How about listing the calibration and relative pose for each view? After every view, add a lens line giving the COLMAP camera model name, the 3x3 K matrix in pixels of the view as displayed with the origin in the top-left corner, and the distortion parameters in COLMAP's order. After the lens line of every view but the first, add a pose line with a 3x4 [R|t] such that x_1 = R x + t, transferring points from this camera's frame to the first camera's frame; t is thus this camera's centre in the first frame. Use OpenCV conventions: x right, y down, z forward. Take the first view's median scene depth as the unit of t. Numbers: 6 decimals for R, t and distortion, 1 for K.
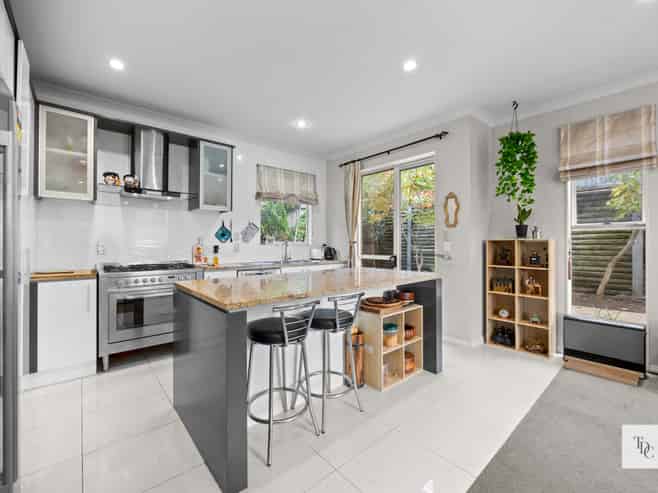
lens RADIAL K [[286.7, 0, 329.1], [0, 286.7, 242.9], [0, 0, 1]] dist [-0.000729, -0.000276]
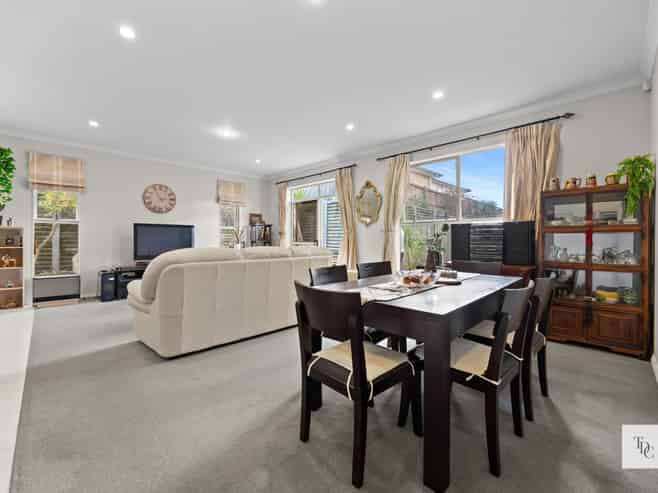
lens RADIAL K [[286.7, 0, 329.1], [0, 286.7, 242.9], [0, 0, 1]] dist [-0.000729, -0.000276]
pose [[-0.066193, -0.006900, 0.997783, -0.775142], [-0.010344, 0.999927, 0.006229, 0.041229], [-0.997753, -0.009909, -0.066259, -0.452599]]
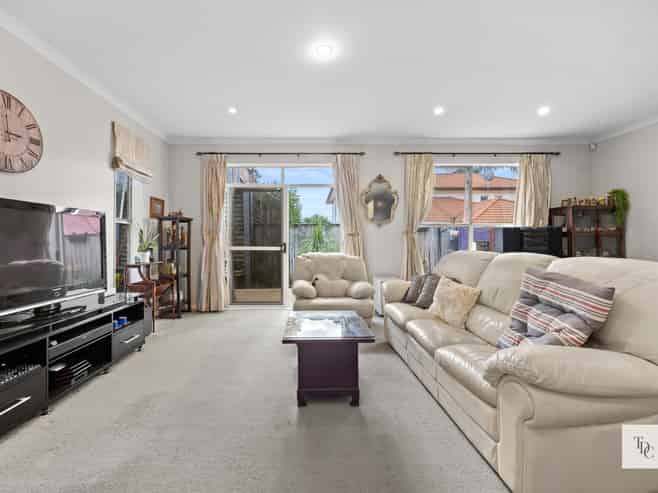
lens RADIAL K [[293.7, 0, 304.6], [0, 293.7, 239.3], [0, 0, 1]] dist [-0.001549, -0.000252]
pose [[-0.757484, 0.009885, 0.652779, 0.221226], [0.001062, 0.999903, -0.013908, 0.034557], [-0.652853, -0.009842, -0.757421, 0.606259]]
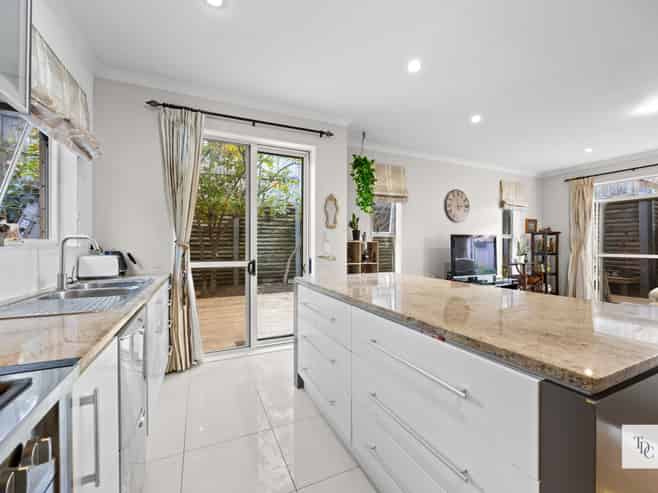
lens RADIAL K [[288.6, 0, 329.0], [0, 288.6, 246.5], [0, 0, 1]] dist [0.000826, 0.000019]
pose [[0.267548, -0.003404, 0.963539, -0.635126], [-0.004394, 0.999979, 0.004752, 0.004587], [-0.963535, -0.005506, 0.267527, 0.819677]]
